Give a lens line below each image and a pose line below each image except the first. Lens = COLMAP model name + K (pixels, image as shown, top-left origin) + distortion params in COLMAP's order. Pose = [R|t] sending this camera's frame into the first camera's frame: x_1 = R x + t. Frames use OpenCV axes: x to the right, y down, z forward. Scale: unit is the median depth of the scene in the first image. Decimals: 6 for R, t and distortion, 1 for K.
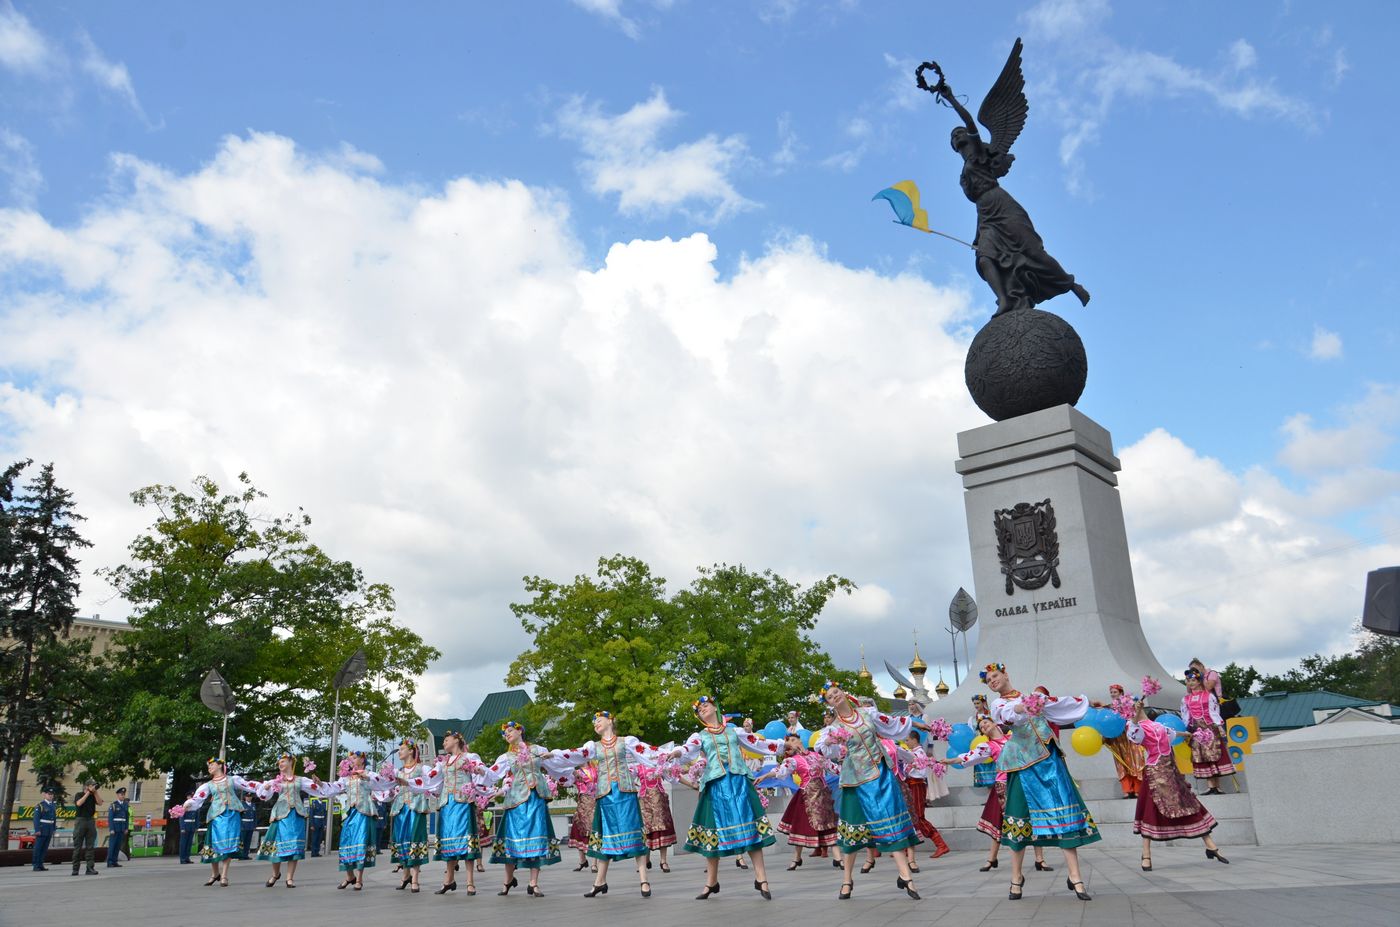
lens RADIAL K [[1075.6, 0, 711.5], [0, 1075.6, 475.0], [0, 0, 1]] dist [-0.036921, 0.006095]
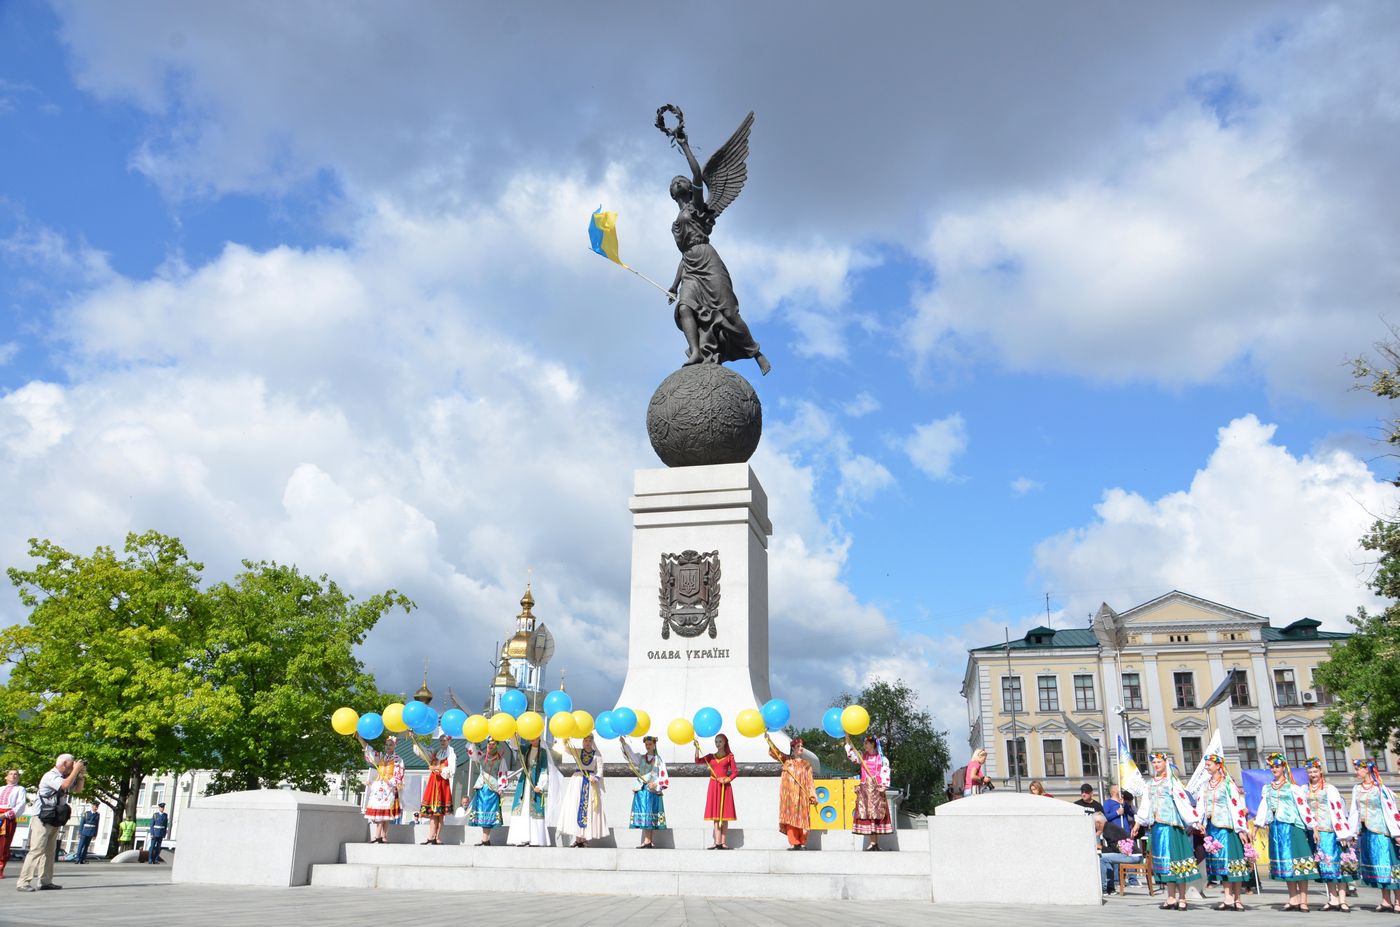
lens RADIAL K [[1072.0, 0, 694.6], [0, 1072.0, 469.9], [0, 0, 1]] dist [-0.036662, 0.000421]
pose [[0.898300, 0.191452, 0.395478, -0.062385], [-0.177291, 0.981489, -0.072438, 0.012278], [-0.402026, -0.005043, 0.915615, 0.035477]]
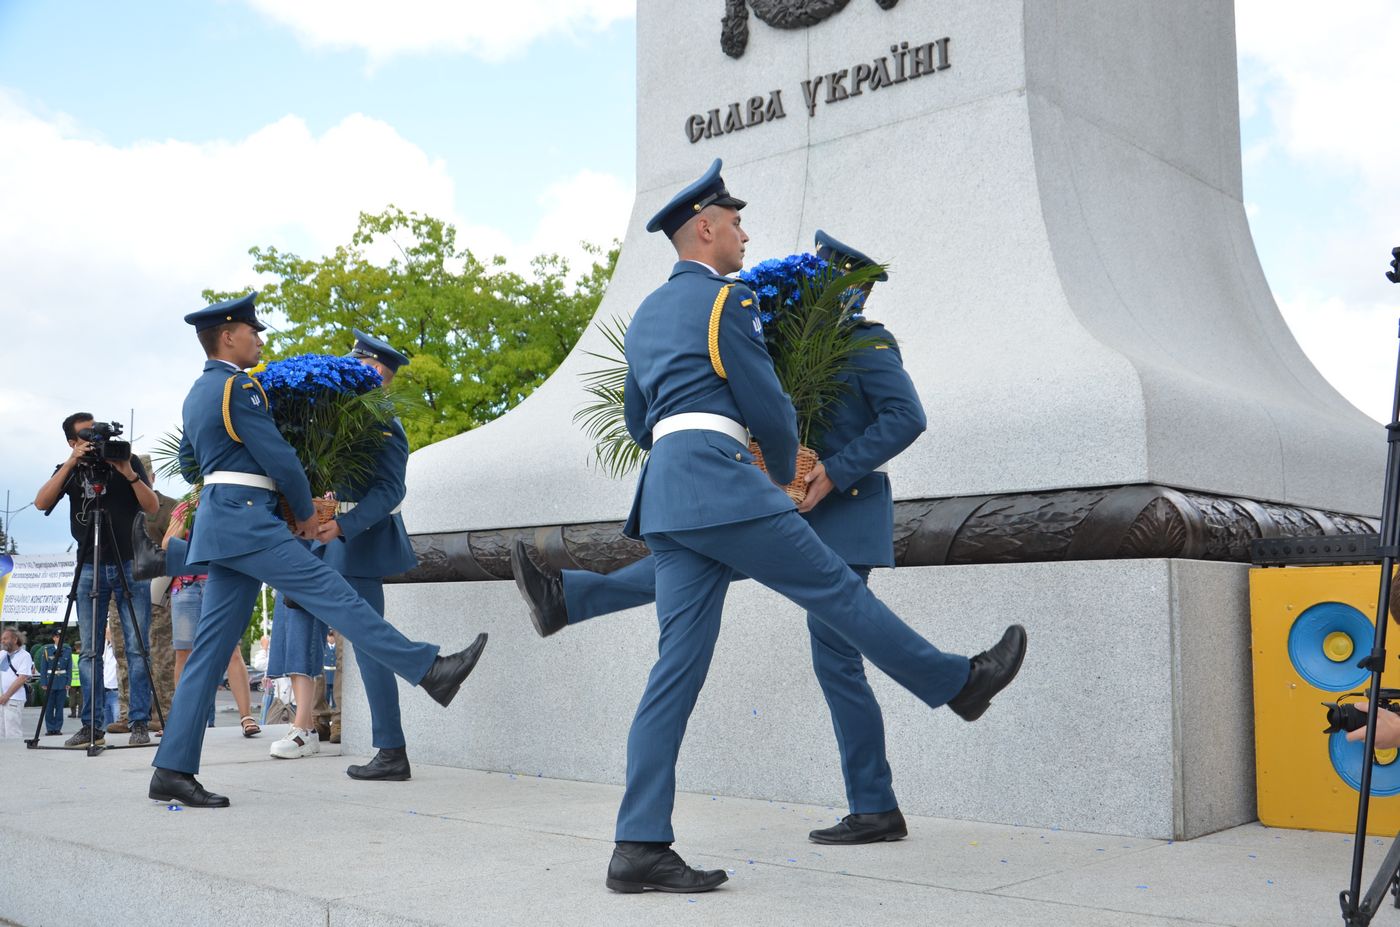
lens RADIAL K [[1460.9, 0, 700.0], [0, 1460.9, 463.5], [0, 0, 1]] dist [0.004941, 0.001530]
pose [[0.998388, 0.041123, -0.039107, 0.145081], [-0.032879, 0.980838, 0.192033, 0.071193], [0.046254, -0.190437, 0.980609, 0.315011]]
